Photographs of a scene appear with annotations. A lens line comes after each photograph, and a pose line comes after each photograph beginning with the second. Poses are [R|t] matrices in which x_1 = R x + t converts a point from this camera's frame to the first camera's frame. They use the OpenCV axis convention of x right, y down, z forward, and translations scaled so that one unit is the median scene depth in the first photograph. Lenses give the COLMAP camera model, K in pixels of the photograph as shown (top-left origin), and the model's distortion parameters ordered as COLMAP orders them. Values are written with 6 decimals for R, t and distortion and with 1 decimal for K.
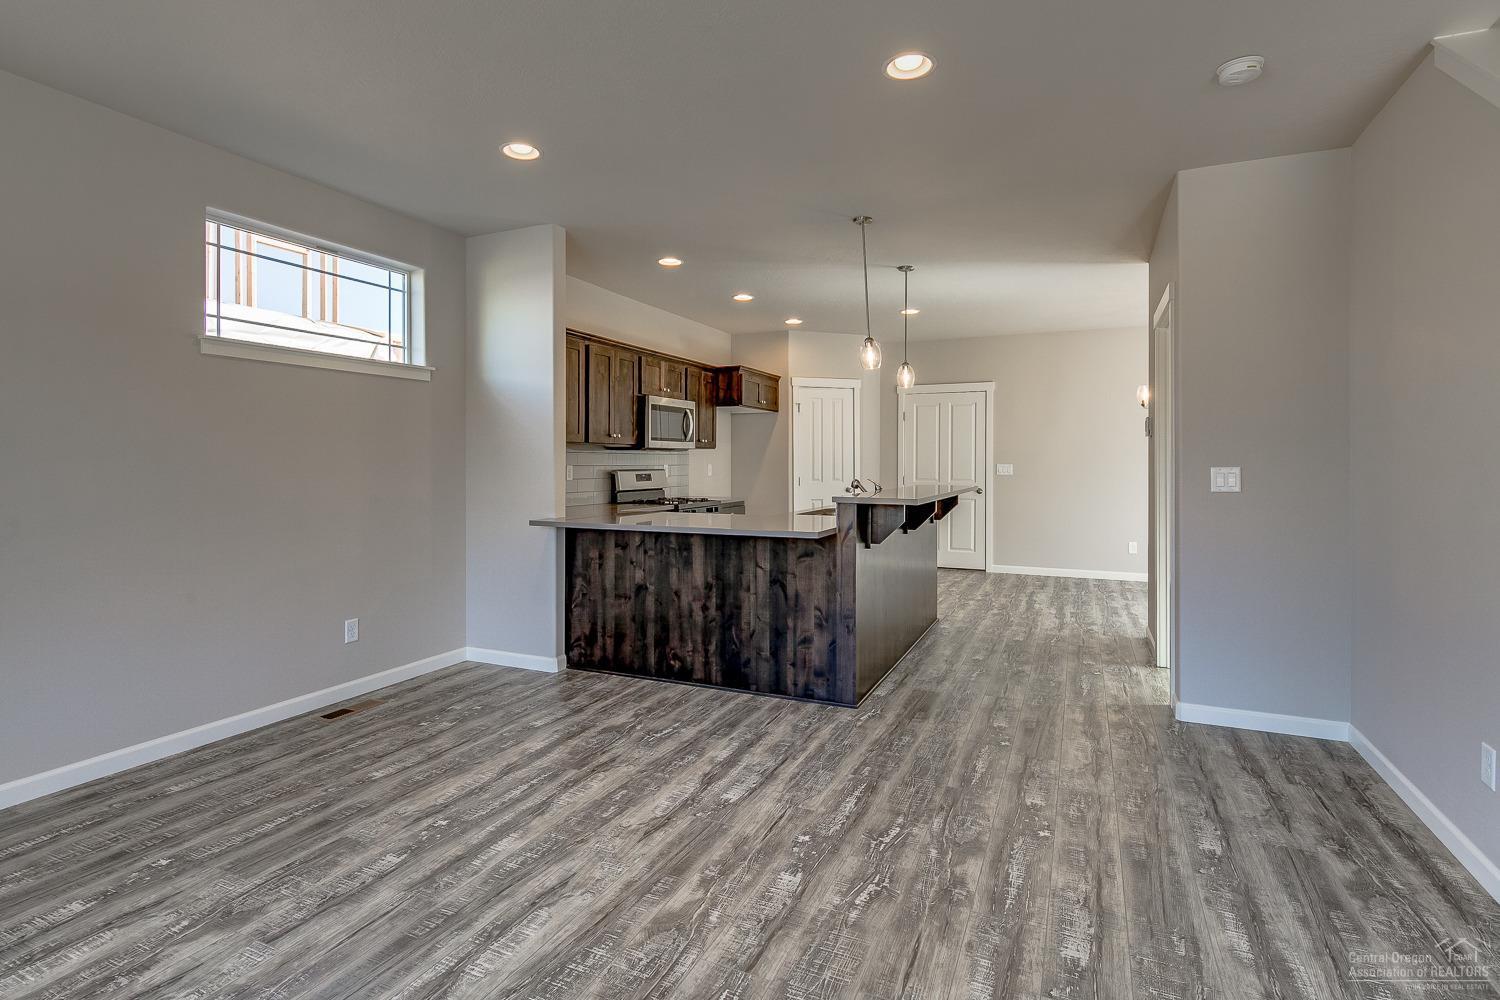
lens RADIAL K [[733.0, 0, 744.6], [0, 733.0, 461.1], [0, 0, 1]] dist [0.000461, -0.001825]
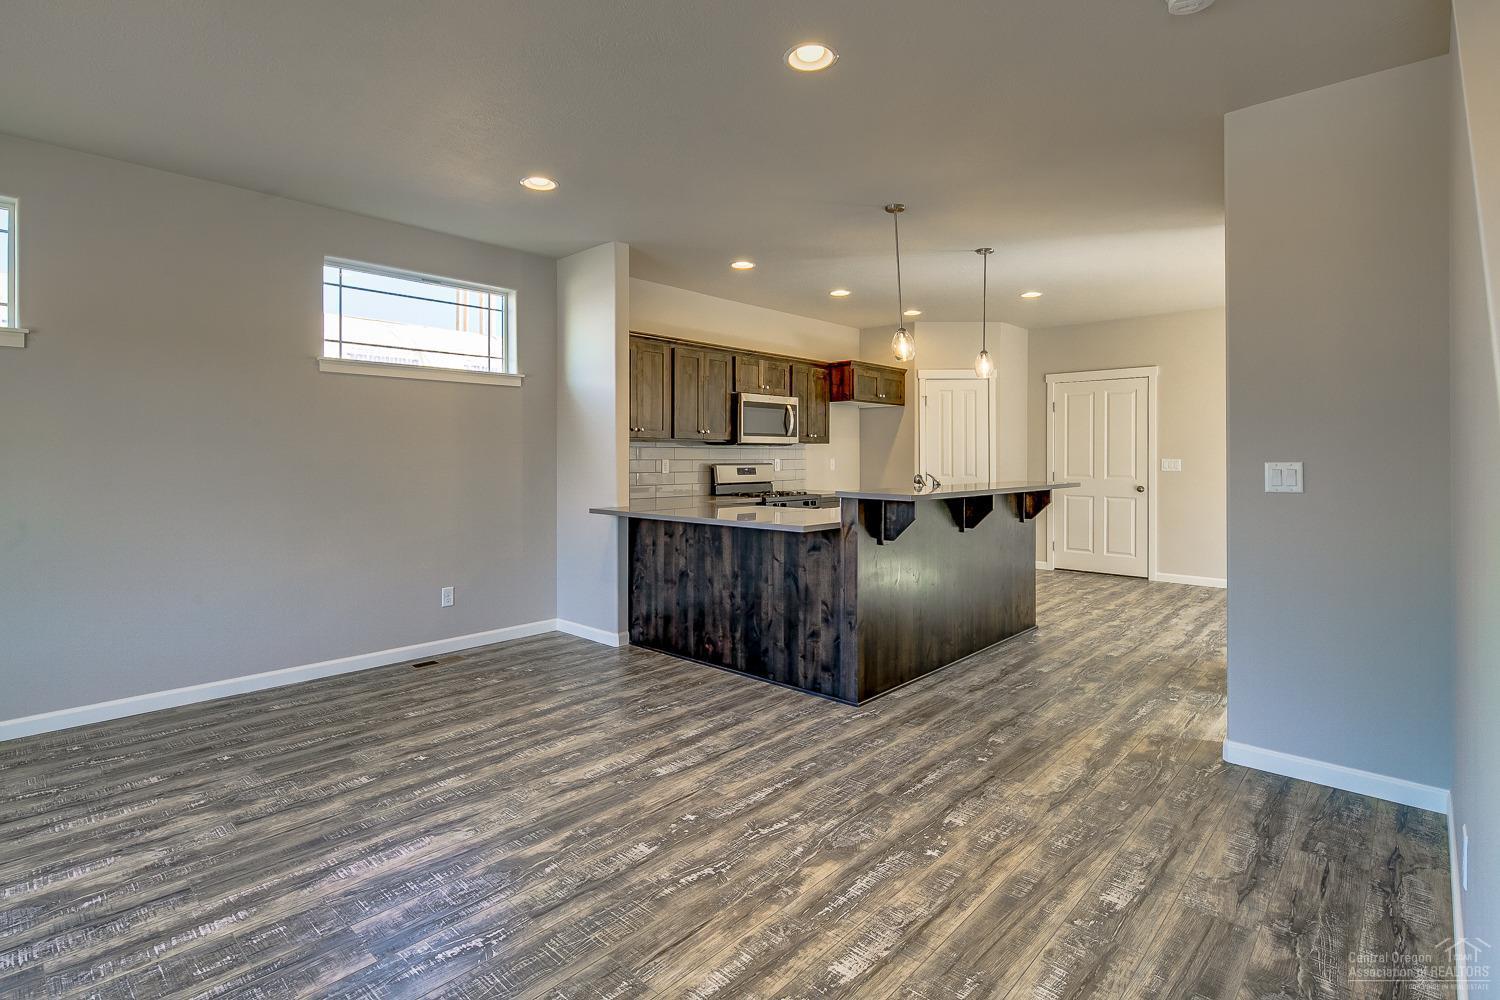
lens RADIAL K [[720.5, 0, 744.7], [0, 720.5, 455.1], [0, 0, 1]] dist [-0.000999, -0.000257]
pose [[0.949891, -0.000696, -0.312581, 0.282655], [0.000399, 0.999999, -0.001016, 0.000587], [0.312581, 0.000840, 0.949891, 0.030512]]
